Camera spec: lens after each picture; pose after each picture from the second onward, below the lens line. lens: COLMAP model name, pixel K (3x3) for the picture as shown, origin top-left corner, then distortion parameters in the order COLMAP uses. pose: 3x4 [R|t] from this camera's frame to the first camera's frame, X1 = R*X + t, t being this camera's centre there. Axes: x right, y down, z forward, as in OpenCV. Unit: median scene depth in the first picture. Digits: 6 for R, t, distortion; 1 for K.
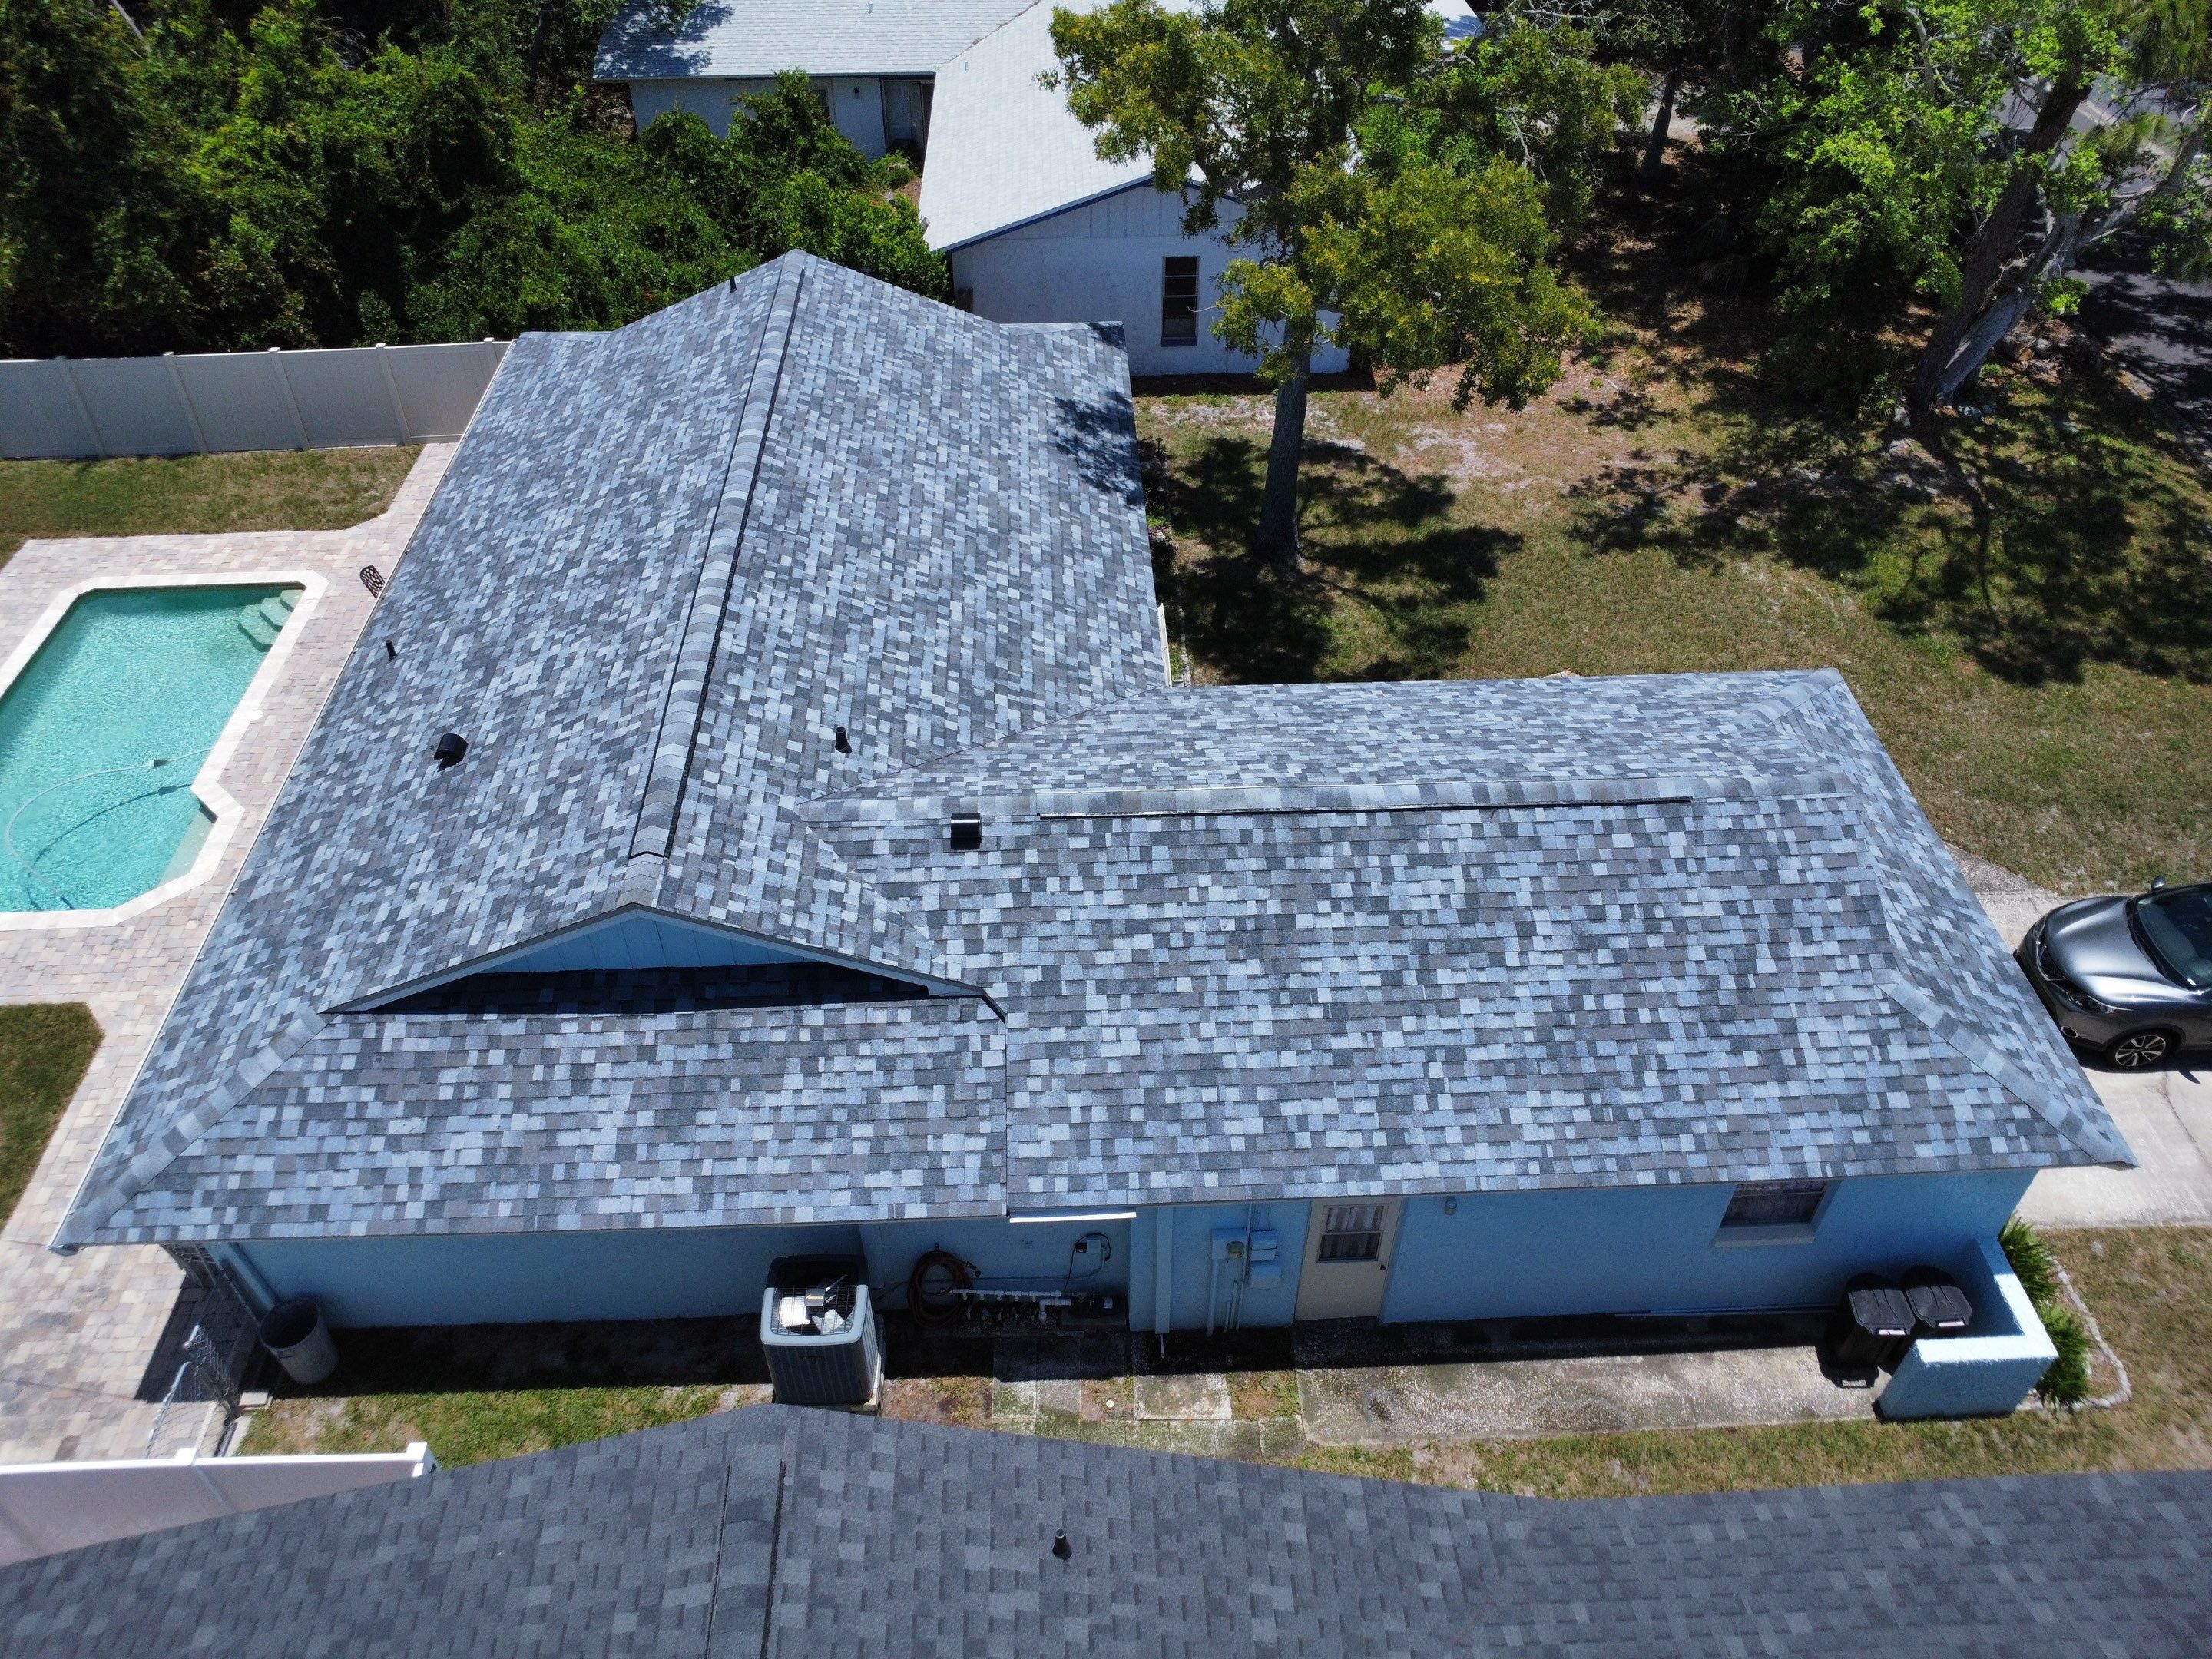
lens RADIAL K [[1607.8, 0, 1106.4], [0, 1607.8, 824.0], [0, 0, 1]] dist [-0.025724, -0.004335]
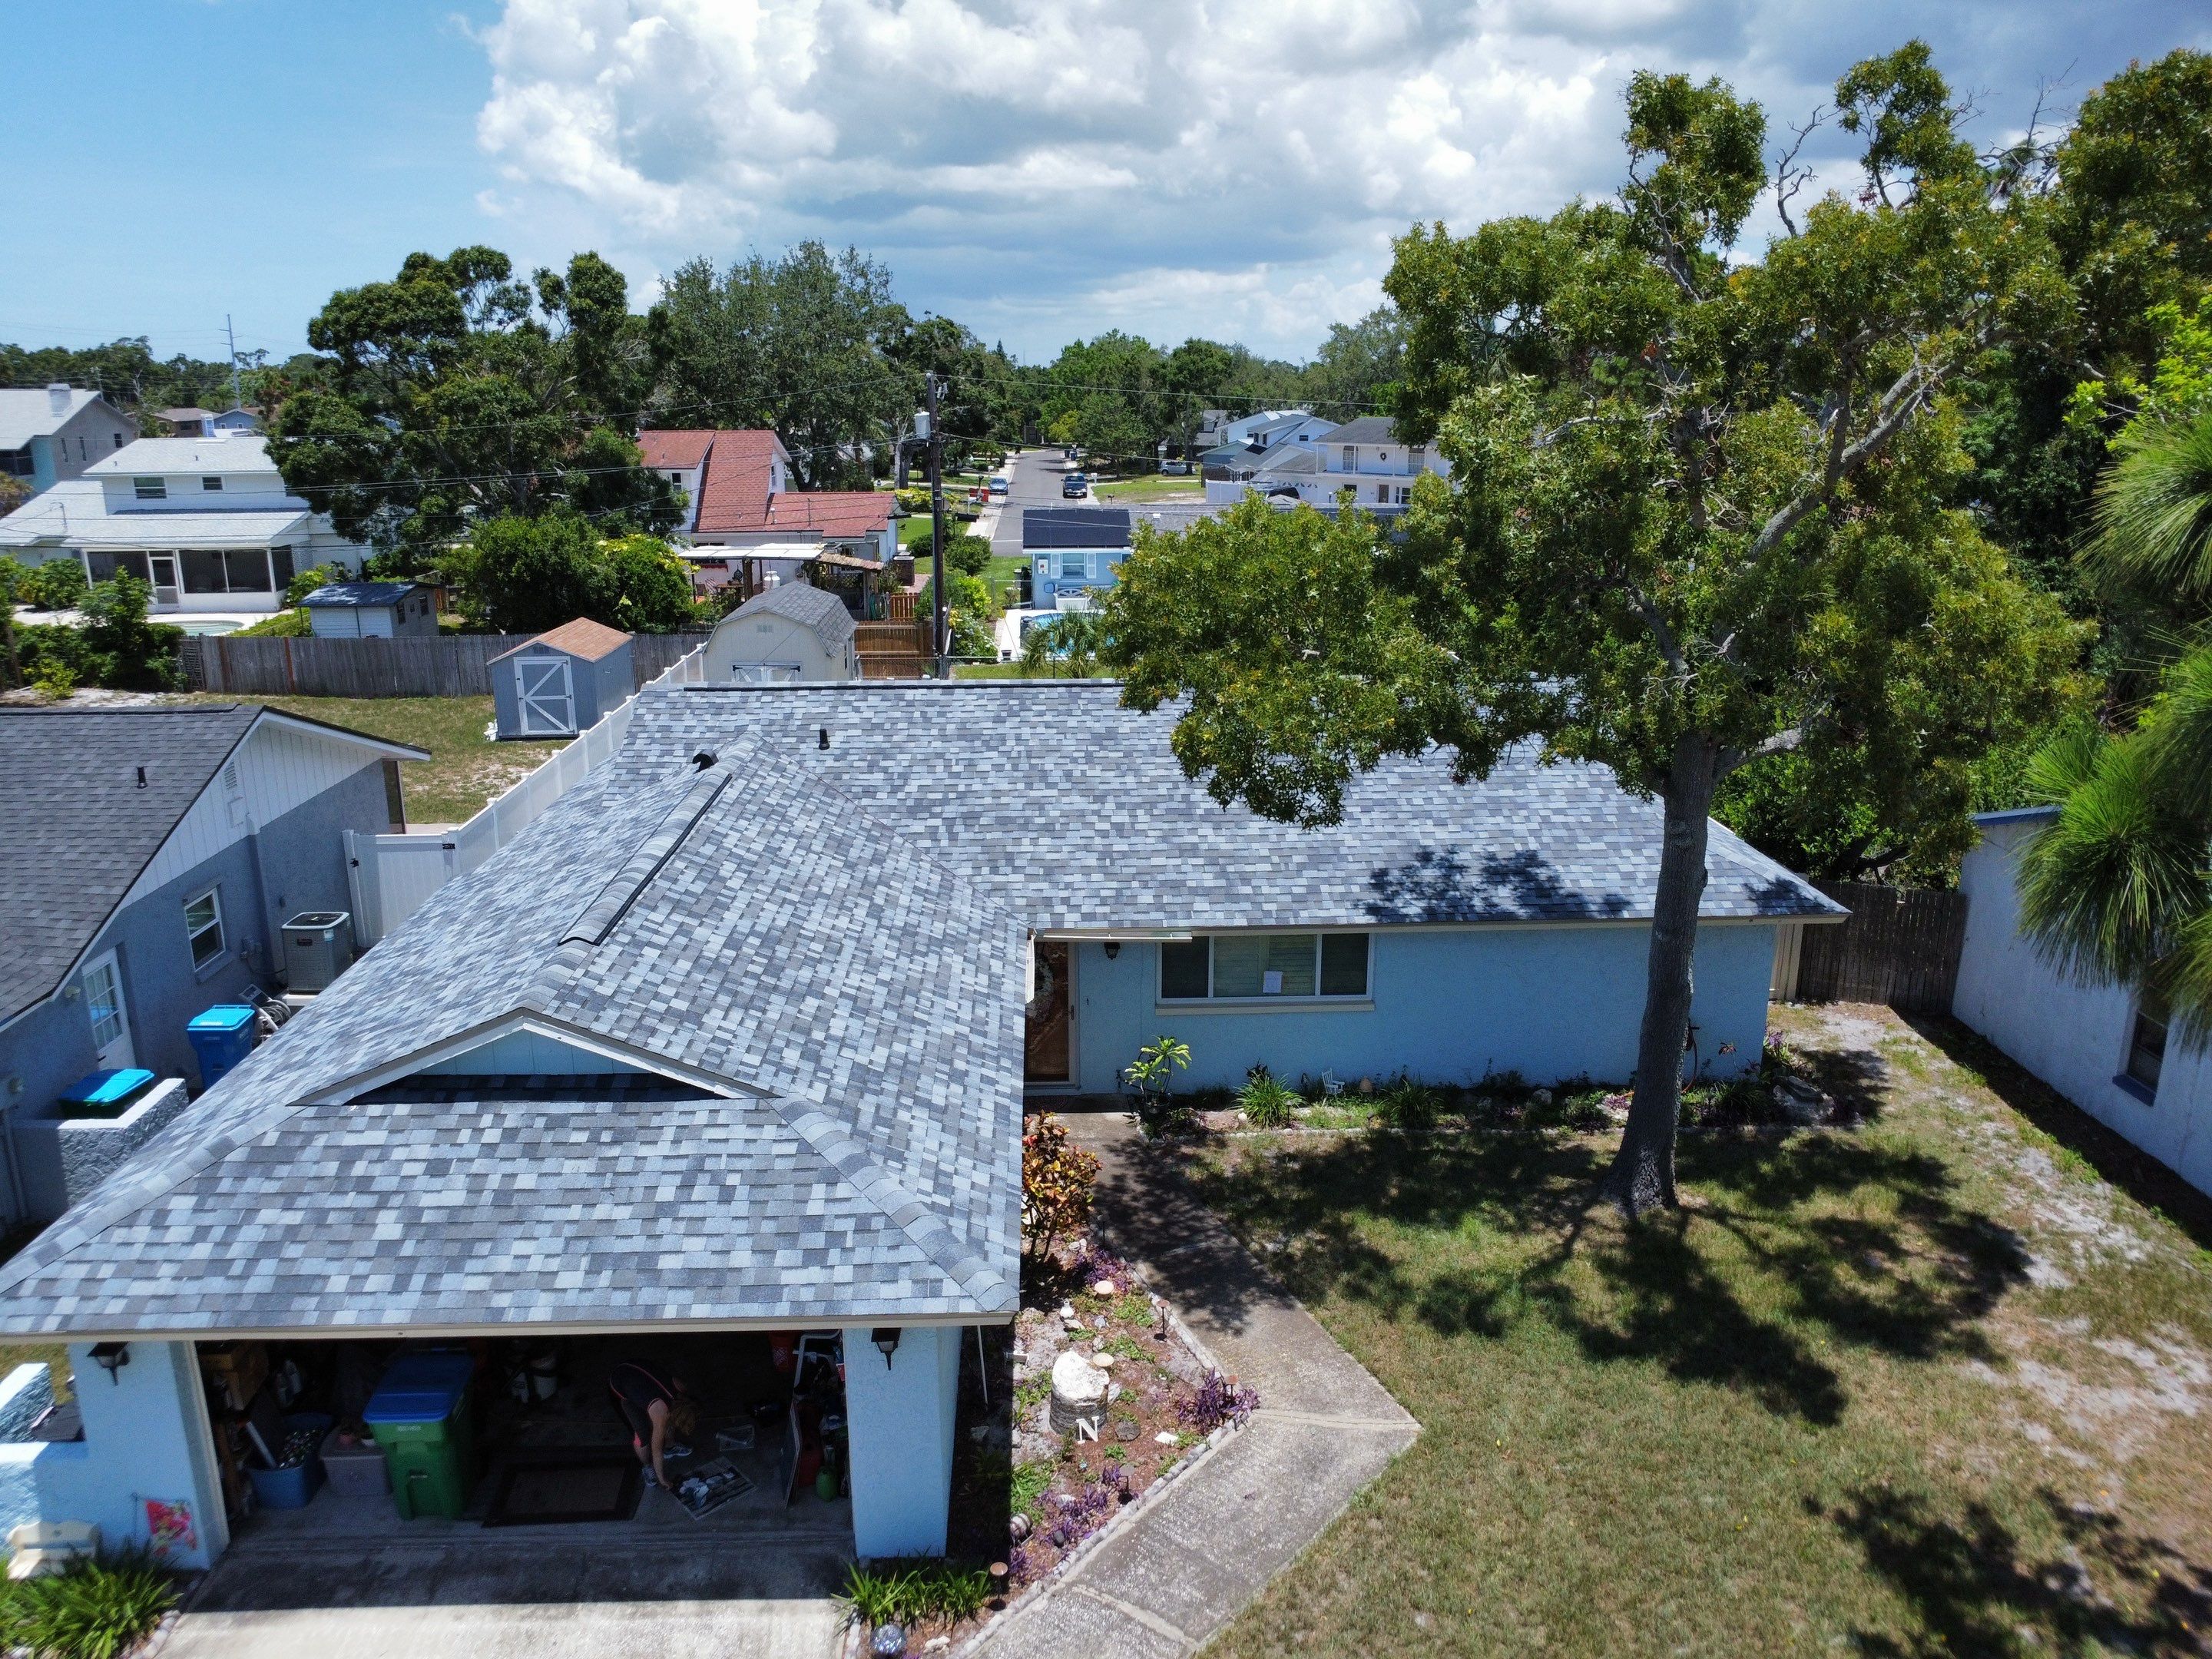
lens RADIAL K [[1607.8, 0, 1102.8], [0, 1607.8, 834.8], [0, 0, 1]] dist [-0.025724, -0.004335]
pose [[-0.003820, 0.273037, -0.961996, 1.285932], [-0.667843, 0.715320, 0.205676, -0.476992], [0.744292, 0.643248, 0.179613, 1.083229]]
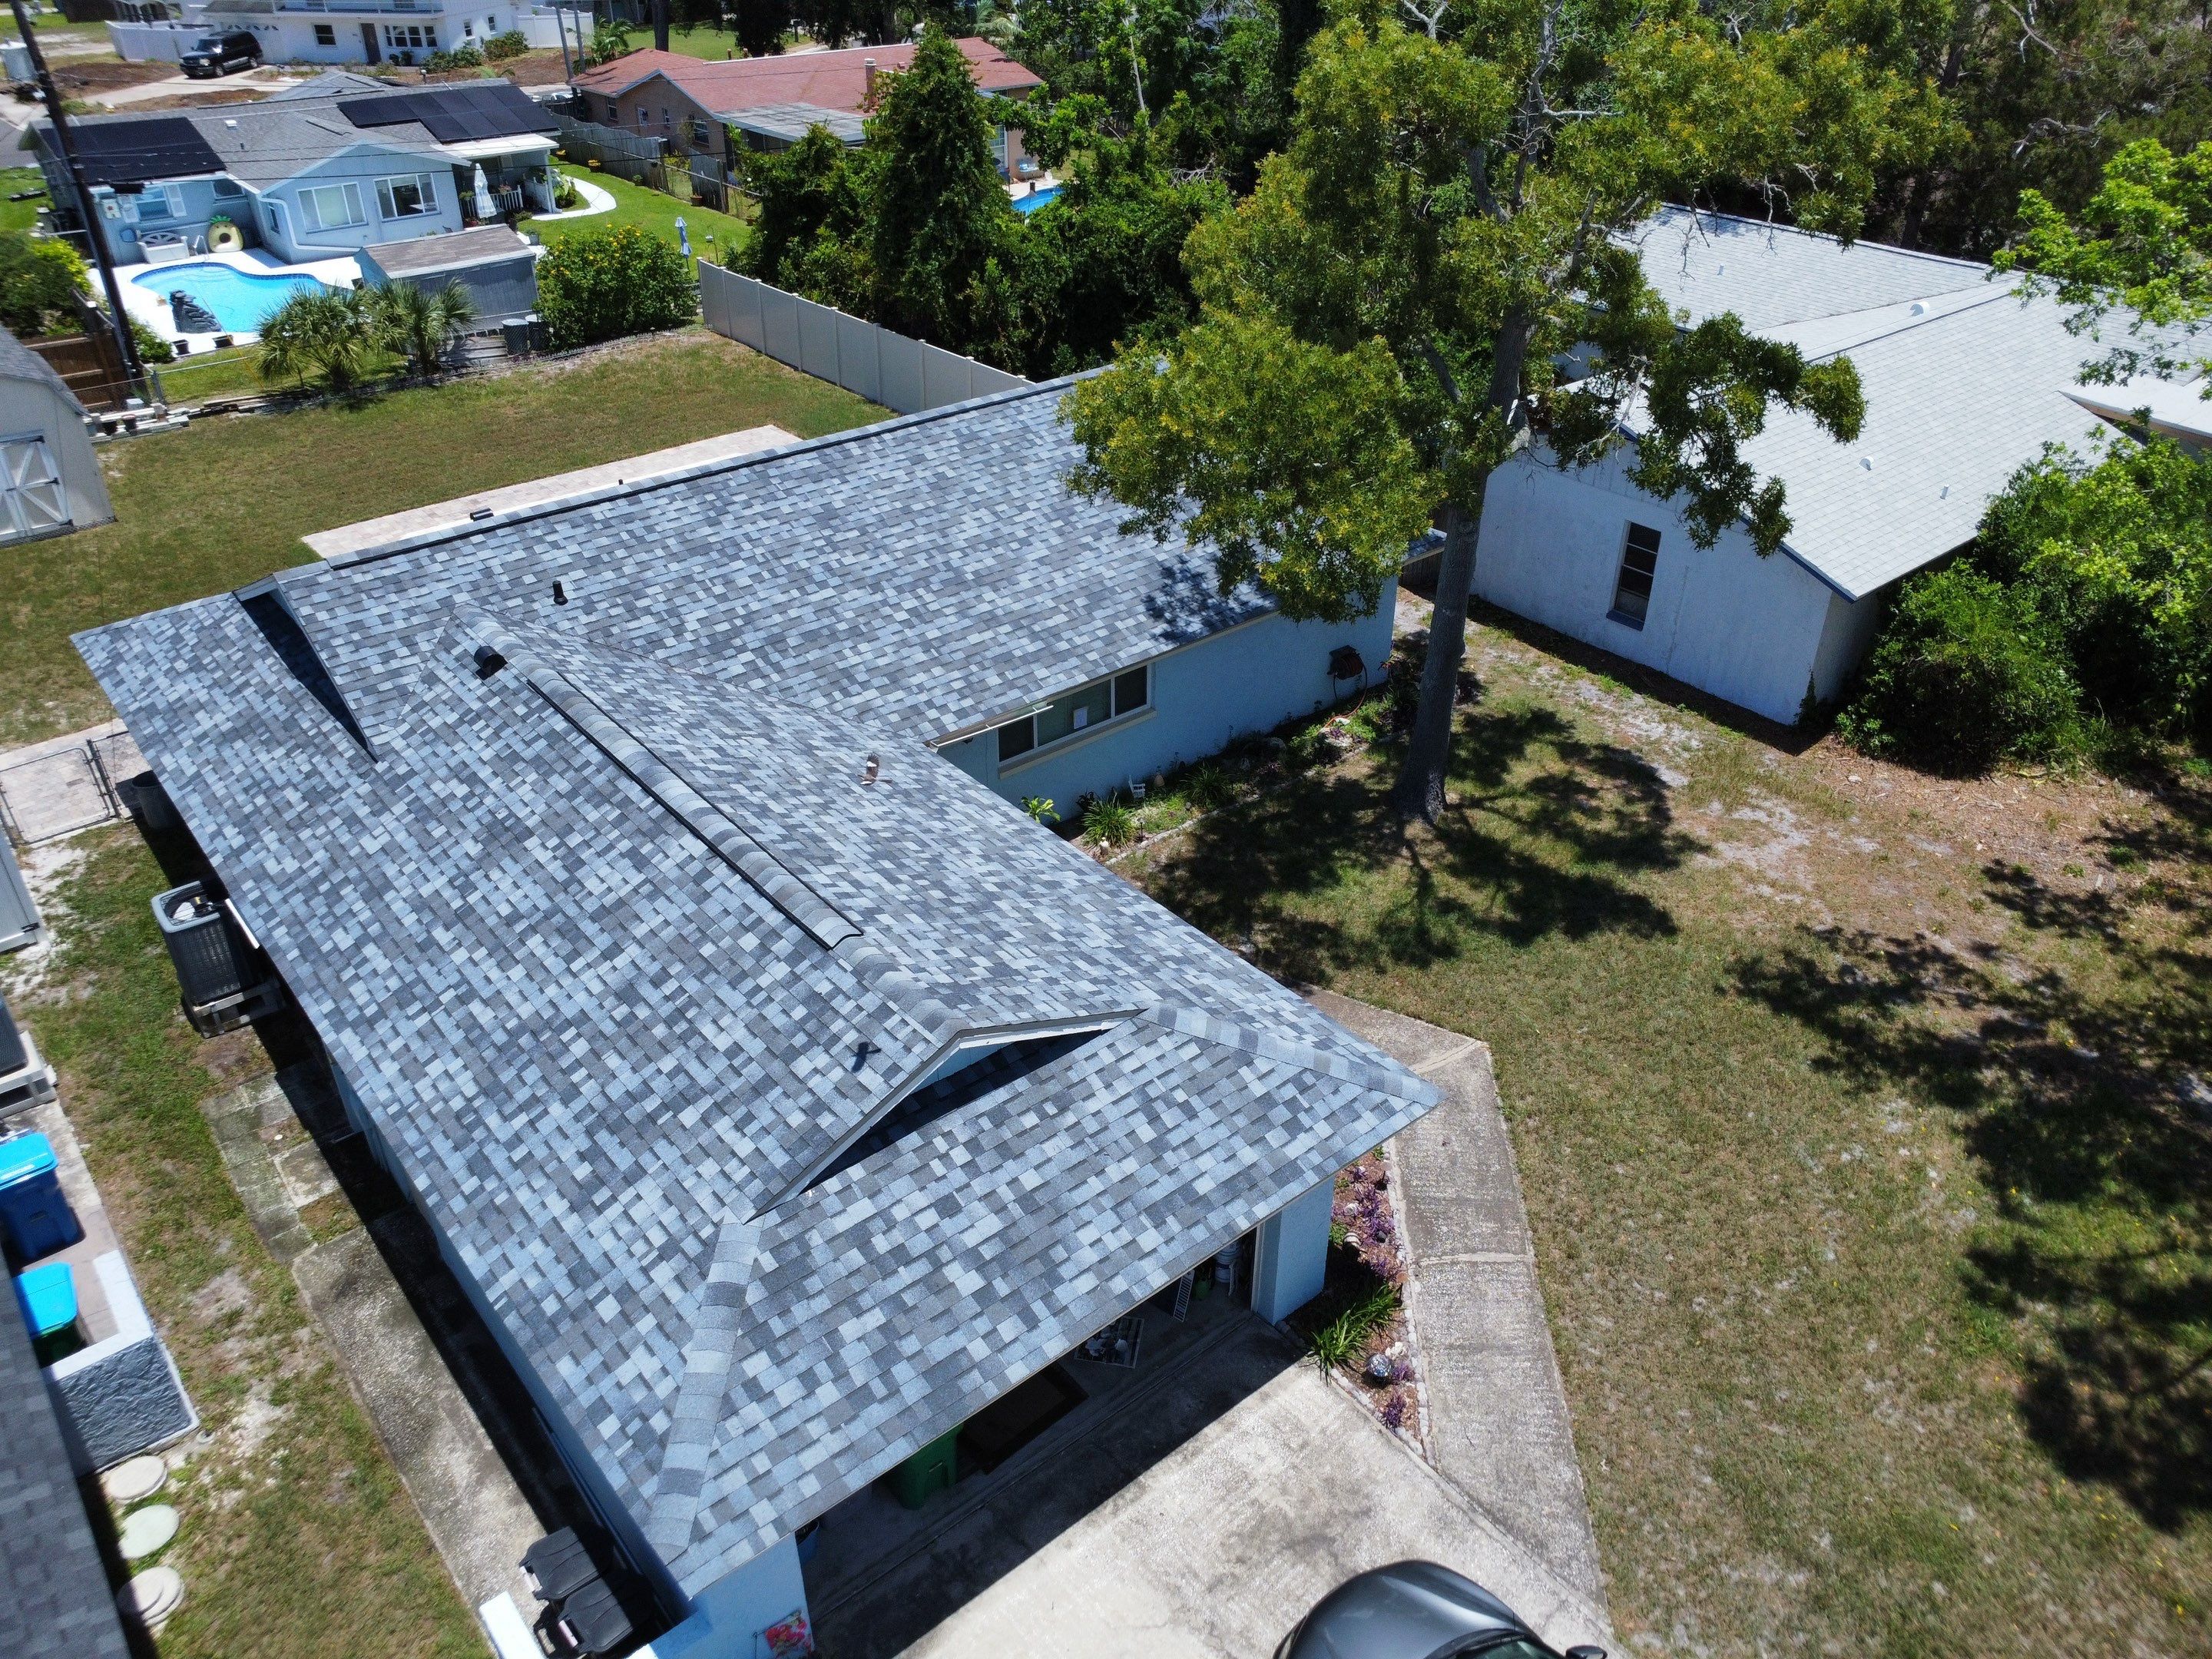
lens RADIAL K [[1607.8, 0, 1108.2], [0, 1607.8, 824.3], [0, 0, 1]] dist [-0.025724, -0.004335]
pose [[0.606881, 0.427048, -0.670317, 1.061838], [-0.534886, 0.843263, 0.052963, -0.208965], [0.587872, 0.326401, 0.740182, 0.451127]]
